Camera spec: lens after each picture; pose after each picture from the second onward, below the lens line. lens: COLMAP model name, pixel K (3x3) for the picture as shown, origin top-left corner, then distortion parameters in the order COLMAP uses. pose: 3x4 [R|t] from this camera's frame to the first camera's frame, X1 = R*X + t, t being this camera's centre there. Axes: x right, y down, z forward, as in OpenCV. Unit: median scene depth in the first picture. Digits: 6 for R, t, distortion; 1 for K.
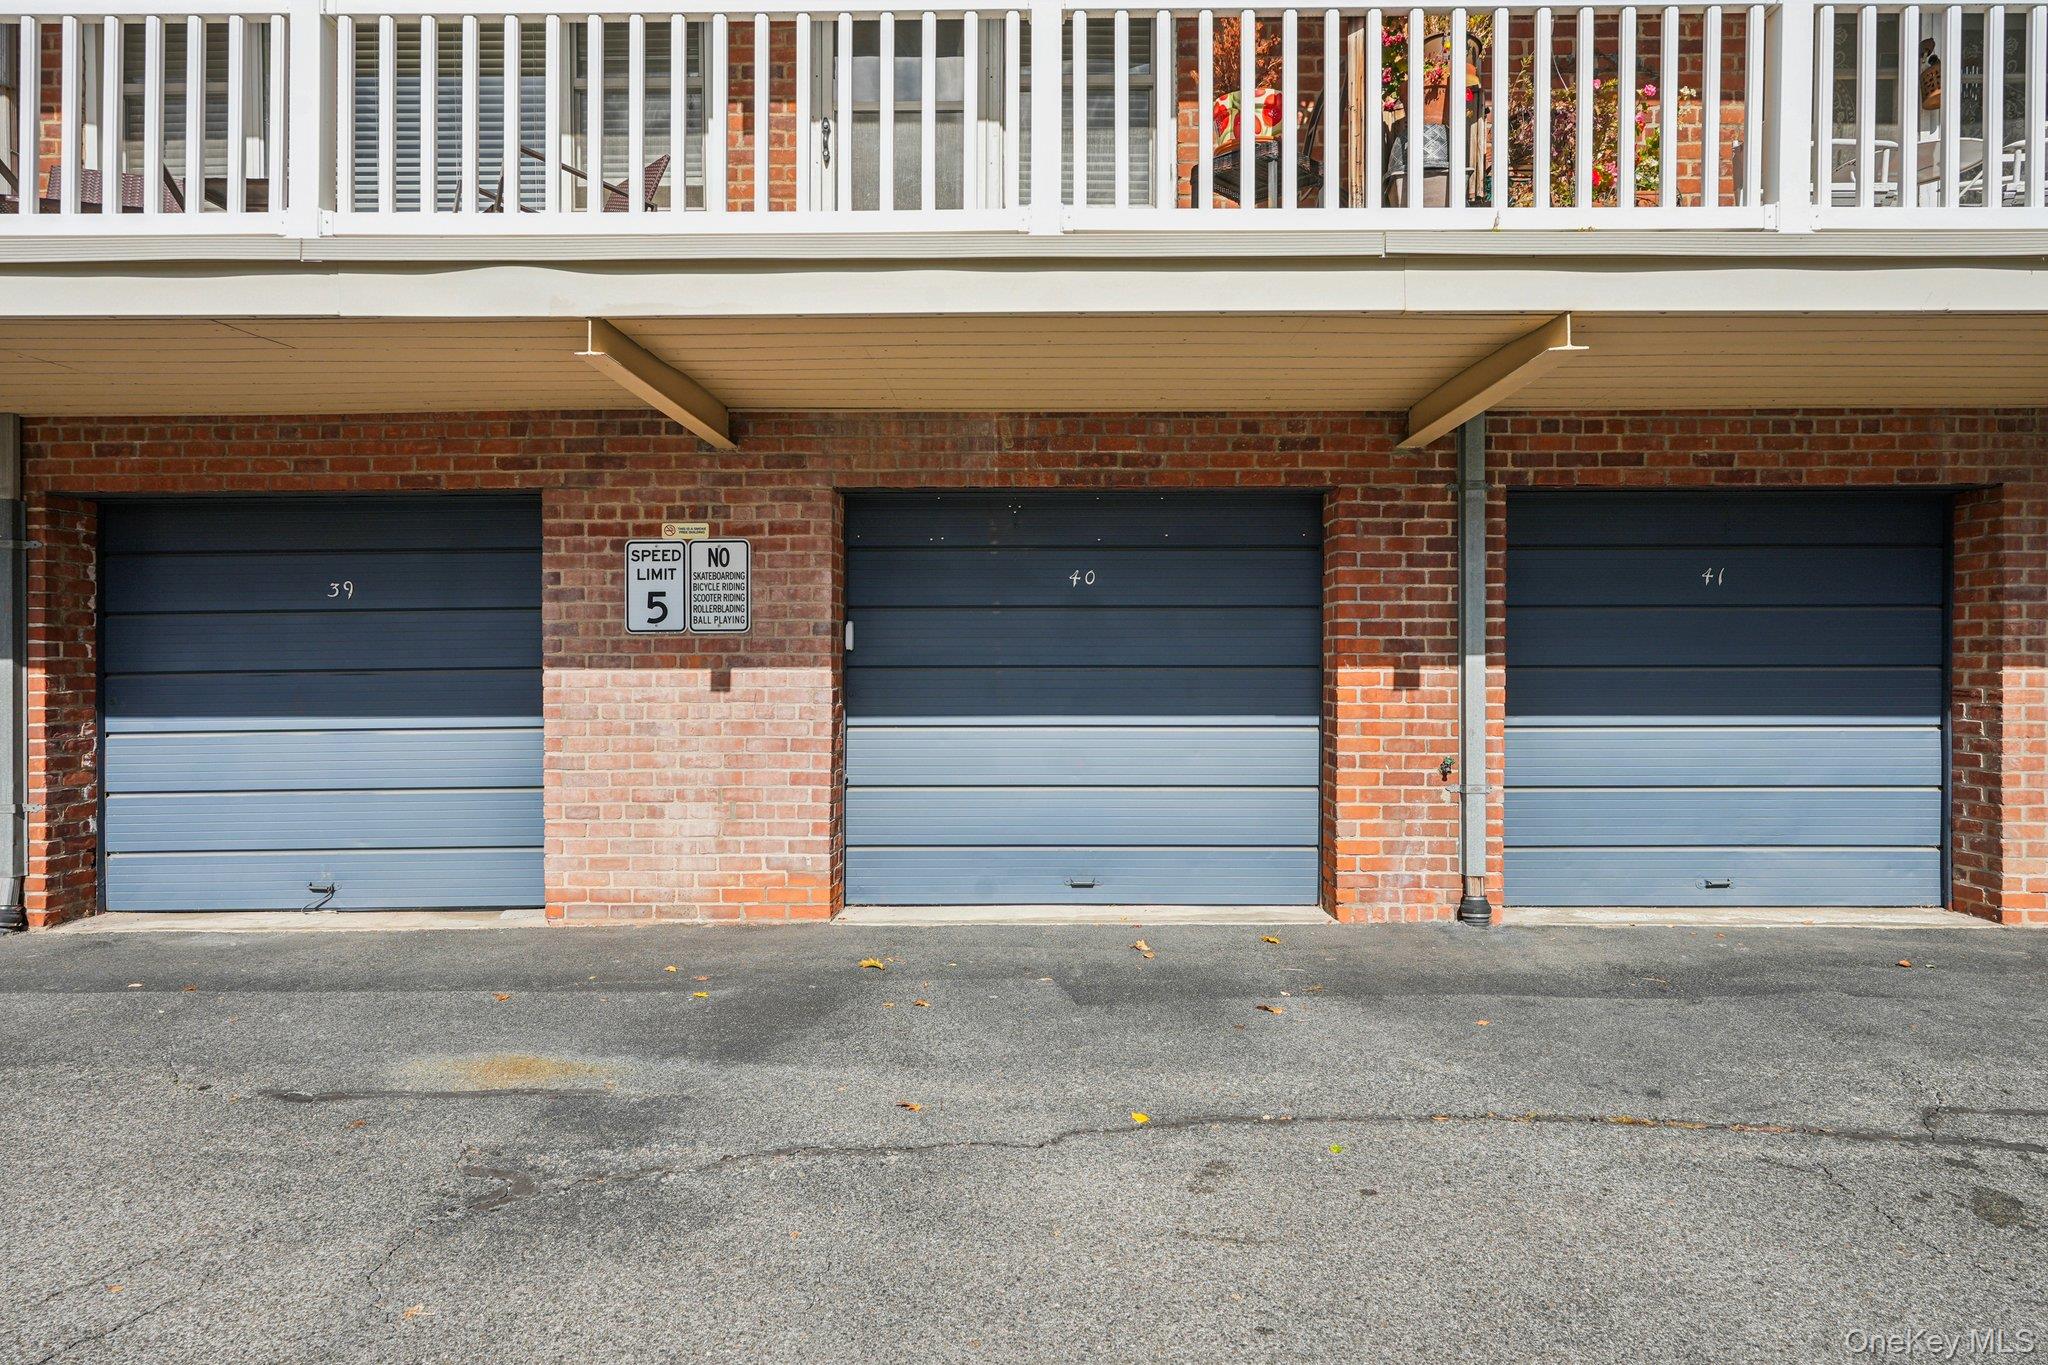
lens RADIAL K [[1172.8, 0, 1022.5], [0, 1172.8, 710.0], [0, 0, 1]] dist [-0.019149, 0.001311]
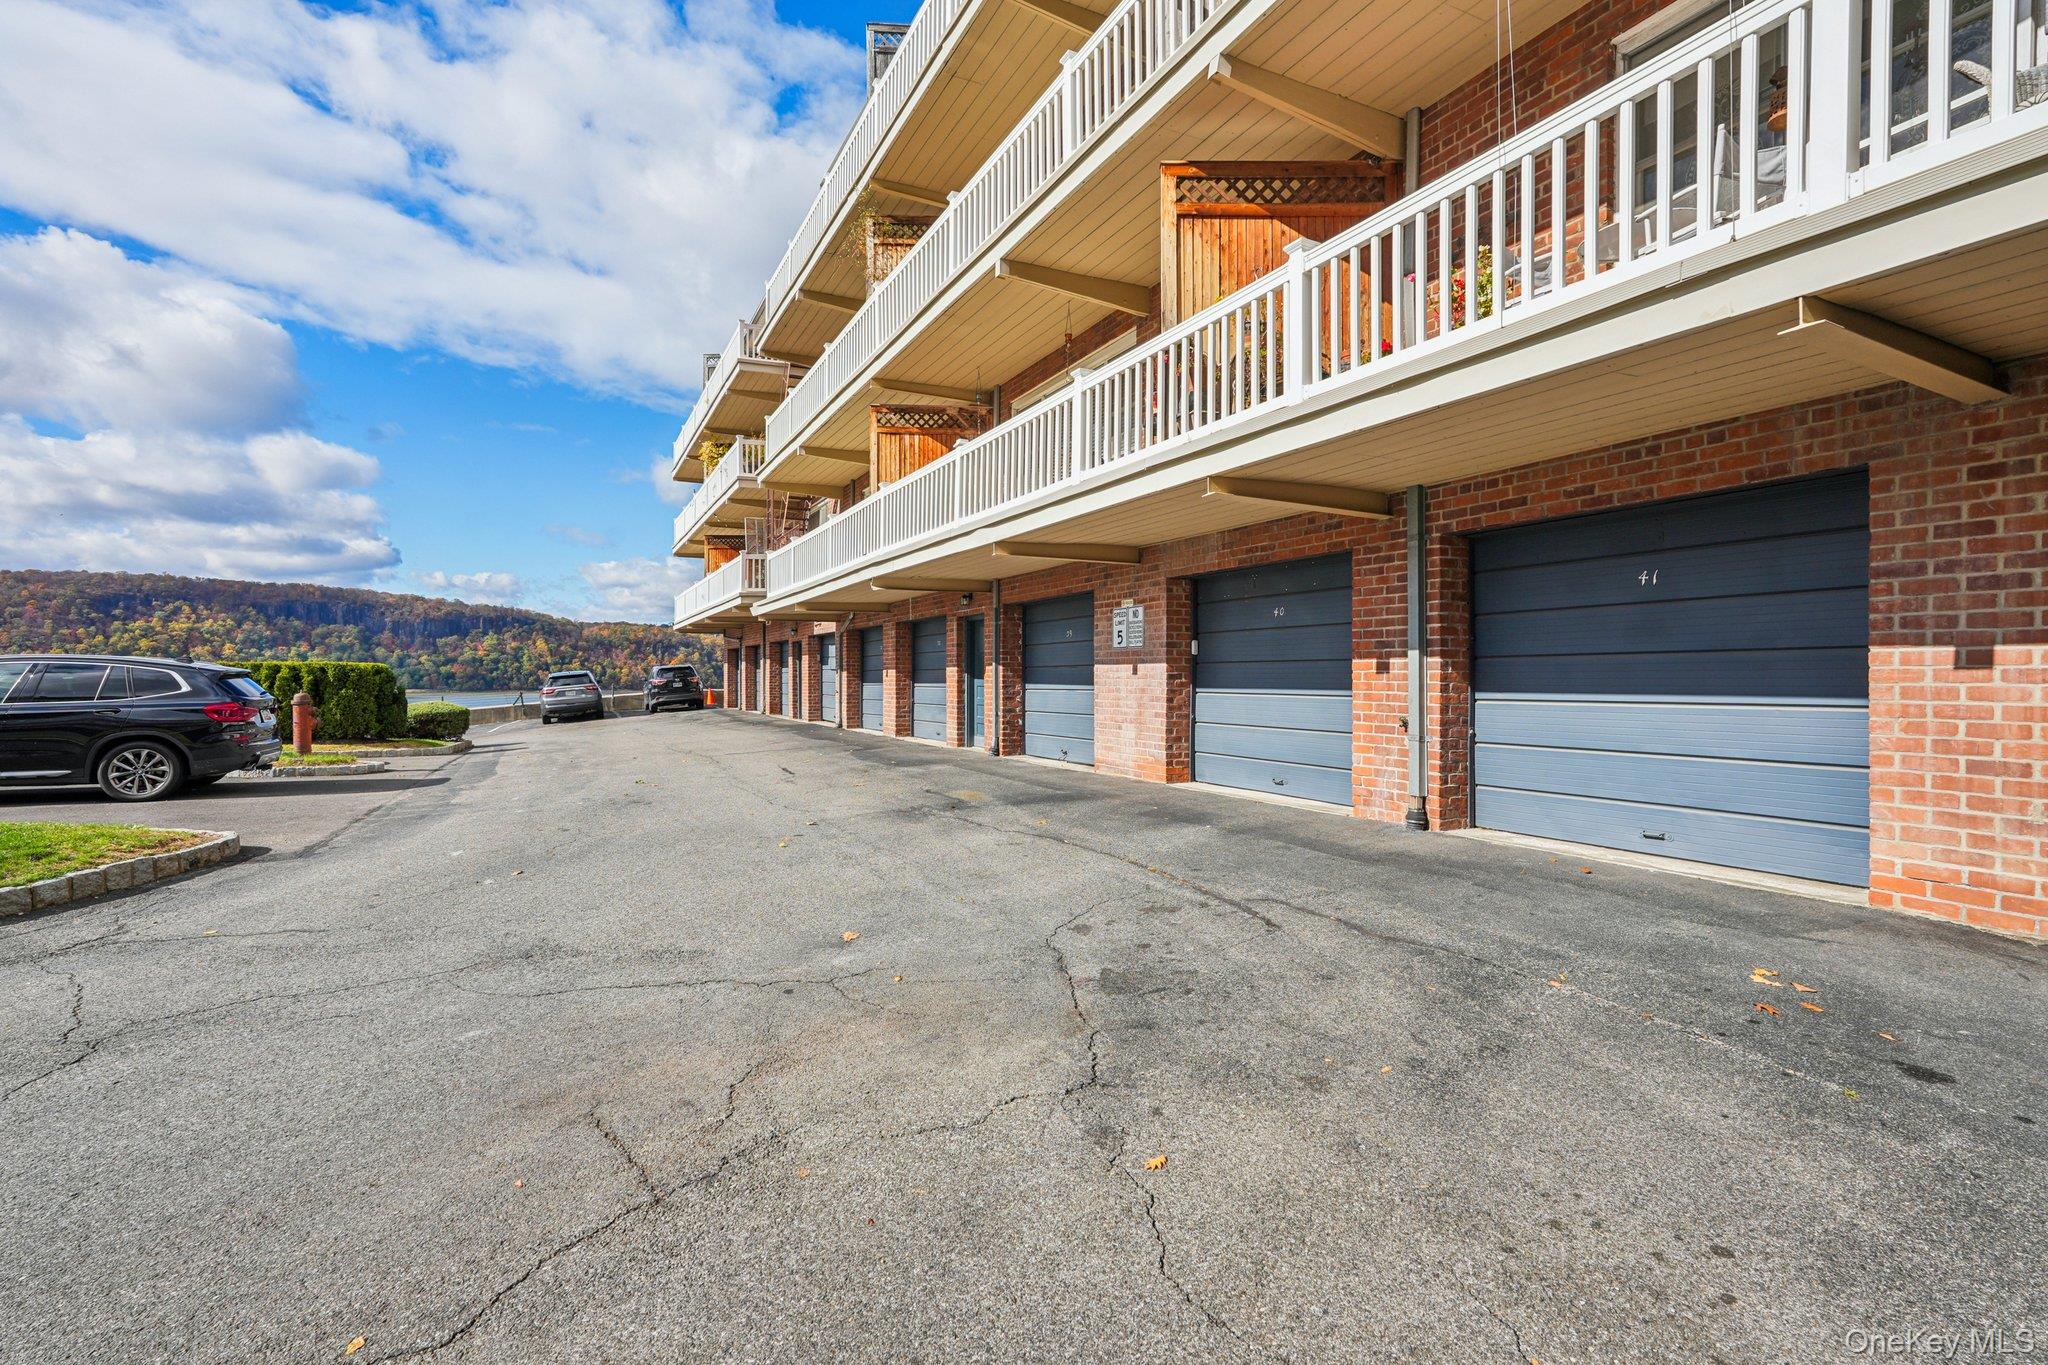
lens RADIAL K [[911.0, 0, 1037.2], [0, 911.0, 677.9], [0, 0, 1]] dist [-0.011715, 0.006014]
pose [[0.494878, -0.000090, -0.868962, 1.162681], [-0.008087, 0.999956, -0.004709, -0.000382], [0.868925, 0.009358, 0.494856, -0.010921]]
